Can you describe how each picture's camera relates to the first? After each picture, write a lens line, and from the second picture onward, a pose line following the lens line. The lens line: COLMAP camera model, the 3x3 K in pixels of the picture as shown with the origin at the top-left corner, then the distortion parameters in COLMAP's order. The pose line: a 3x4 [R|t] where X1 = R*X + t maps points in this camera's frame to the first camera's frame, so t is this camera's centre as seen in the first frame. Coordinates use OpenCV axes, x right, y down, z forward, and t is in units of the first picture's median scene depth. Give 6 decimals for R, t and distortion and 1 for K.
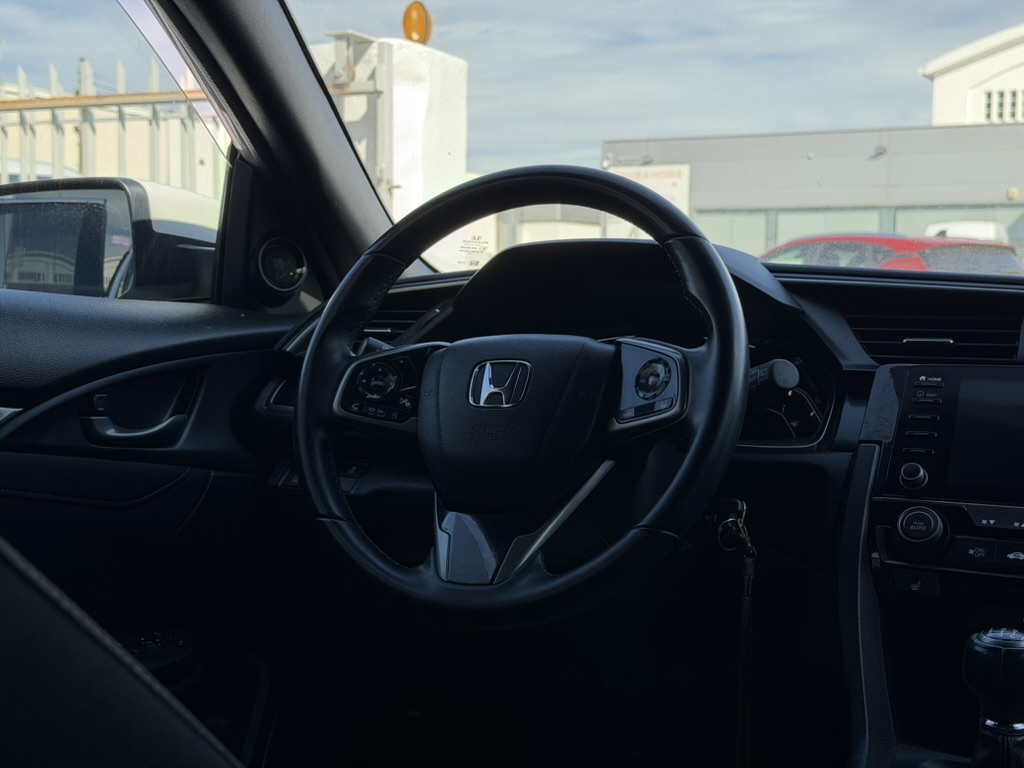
lens RADIAL K [[1421.6, 0, 516.3], [0, 1421.6, 388.3], [0, 0, 1]] dist [0.087583, 0.000000]
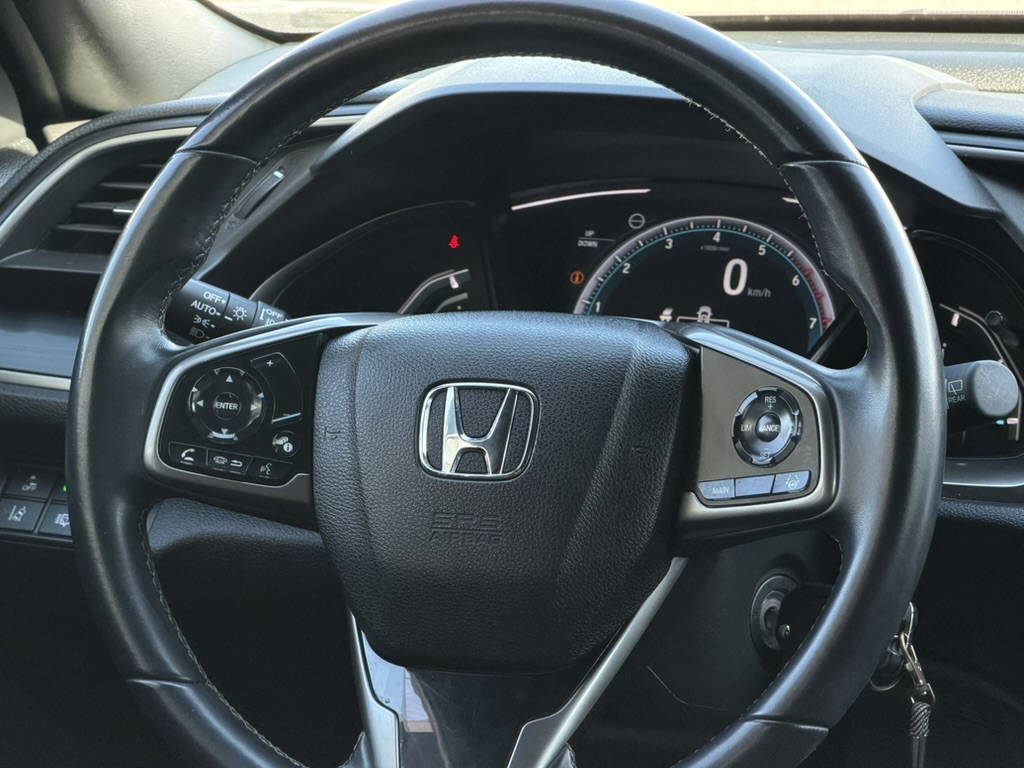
lens RADIAL K [[3017.6, 0, 522.2], [0, 3017.6, 390.0], [0, 0, 1]] dist [0.333705, 0.000000]
pose [[0.990951, -0.041118, 0.127775, -0.135484], [0.014899, 0.979737, 0.199733, -0.237491], [-0.133398, -0.196022, 0.971483, -0.104838]]
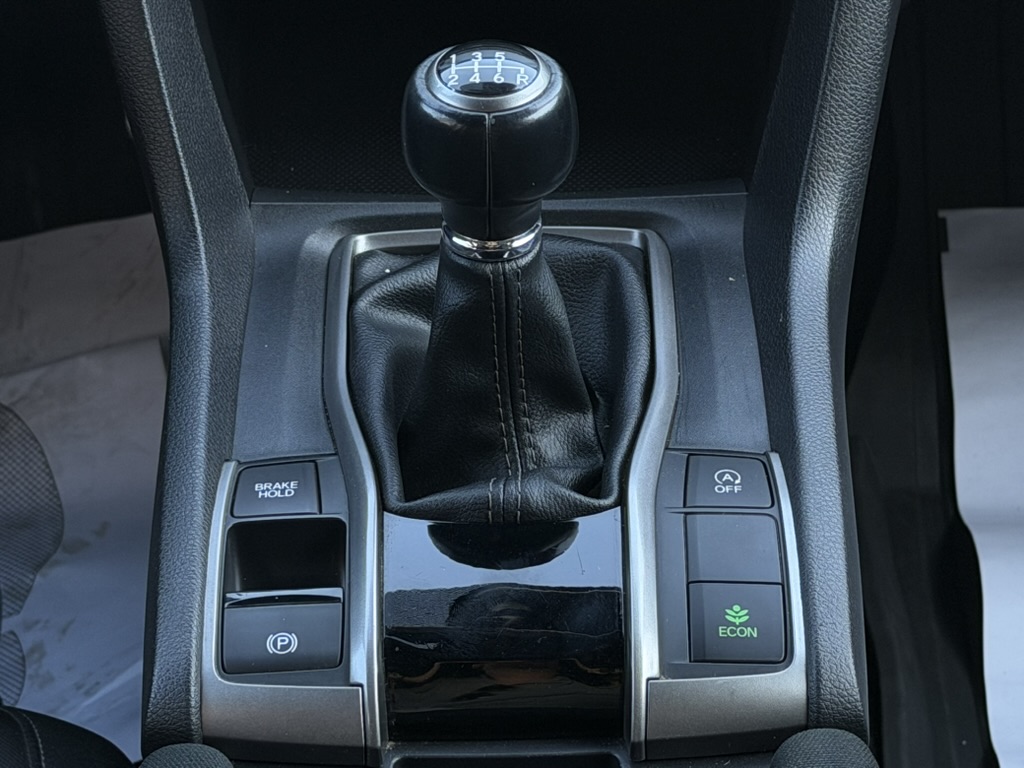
lens RADIAL K [[3031.5, 0, 513.9], [0, 3031.5, 384.8], [0, 0, 1]] dist [0.138402, 0.000000]
pose [[0.895044, -0.296905, 0.332781, -0.007296], [0.056463, 0.815619, 0.575828, -0.245696], [-0.442389, -0.496601, 0.746779, 0.165649]]
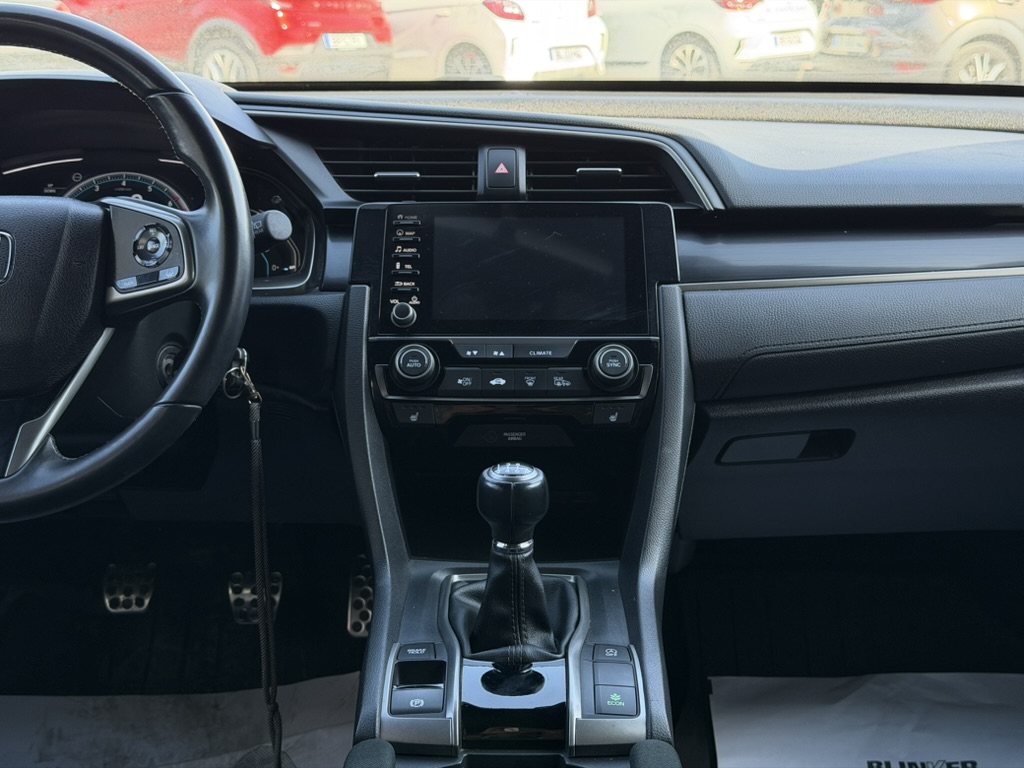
lens RADIAL K [[1421.6, 0, 522.6], [0, 1421.6, 398.2], [0, 0, 1]] dist [0.087583, 0.000000]
pose [[0.897970, -0.126989, 0.421335, -0.095375], [0.033967, 0.974603, 0.221349, -0.105527], [-0.438743, -0.184453, 0.879478, 0.009816]]
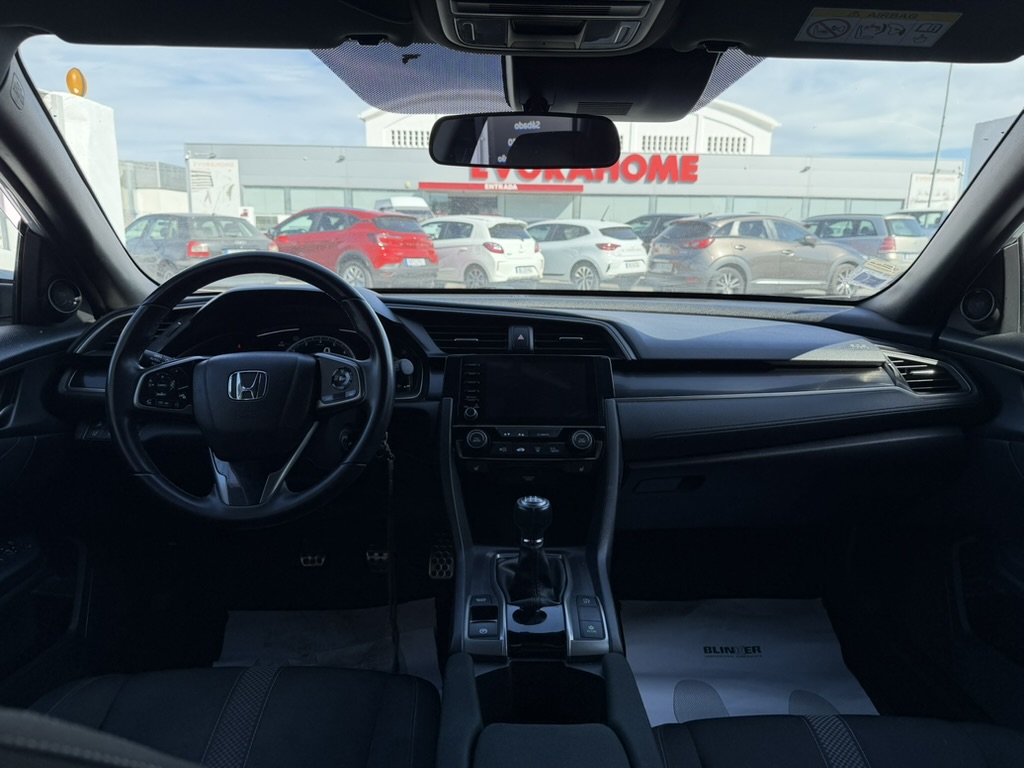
lens RADIAL K [[711.6, 0, 519.3], [0, 711.6, 385.2], [0, 0, 1]] dist [0.055217, -0.071555]
pose [[0.885760, -0.087581, 0.455806, -0.113161], [0.020902, 0.988567, 0.149329, -0.122008], [-0.463672, -0.122742, 0.877464, 0.081772]]
